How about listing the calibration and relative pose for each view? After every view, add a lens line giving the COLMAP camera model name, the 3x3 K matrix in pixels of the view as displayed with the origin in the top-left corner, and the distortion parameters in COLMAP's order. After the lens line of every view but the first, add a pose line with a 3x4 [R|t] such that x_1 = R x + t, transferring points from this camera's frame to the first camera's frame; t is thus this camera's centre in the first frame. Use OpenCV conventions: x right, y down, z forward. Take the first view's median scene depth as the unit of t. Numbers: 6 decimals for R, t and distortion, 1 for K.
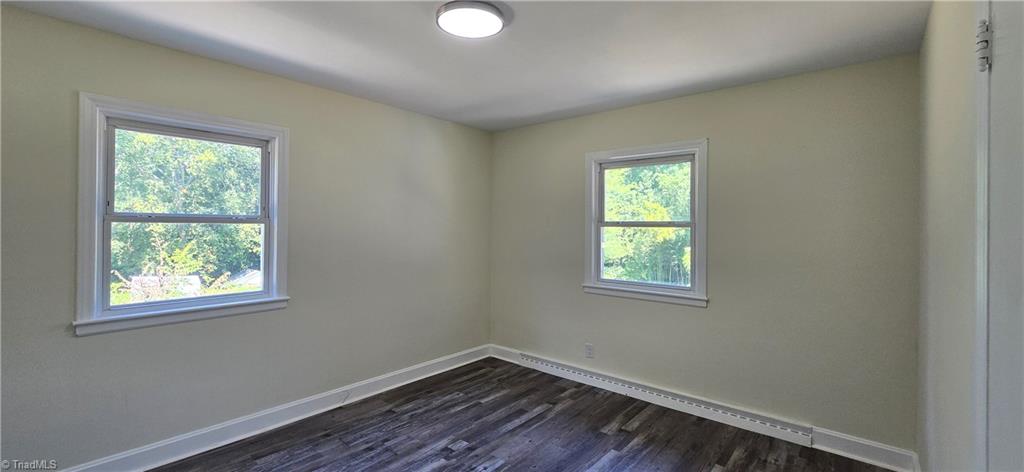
lens RADIAL K [[419.1, 0, 507.3], [0, 419.1, 224.6], [0, 0, 1]] dist [-0.001249, 0.000067]
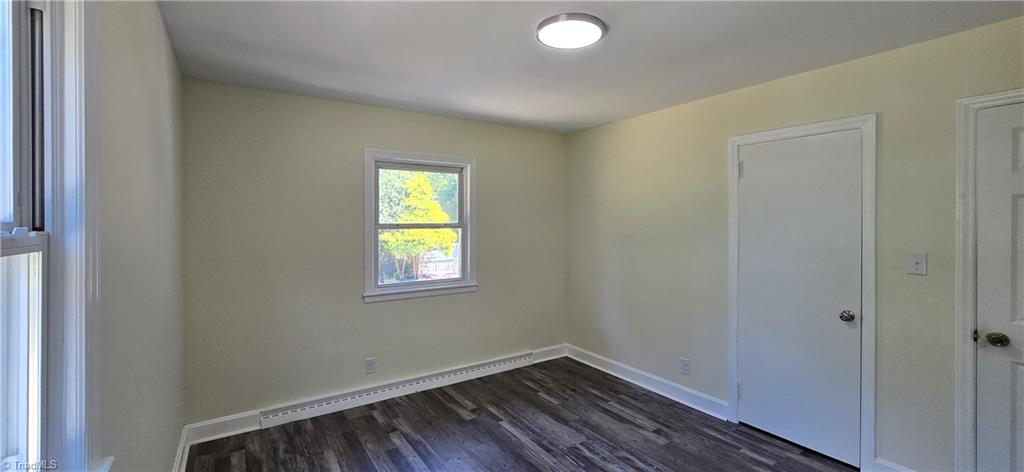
lens RADIAL K [[419.1, 0, 507.3], [0, 419.1, 224.6], [0, 0, 1]] dist [-0.001249, 0.000067]
pose [[0.276299, -0.014763, 0.960958, -0.679364], [0.005433, 0.999890, 0.013799, -0.020321], [-0.961056, 0.001408, 0.276349, 0.526612]]
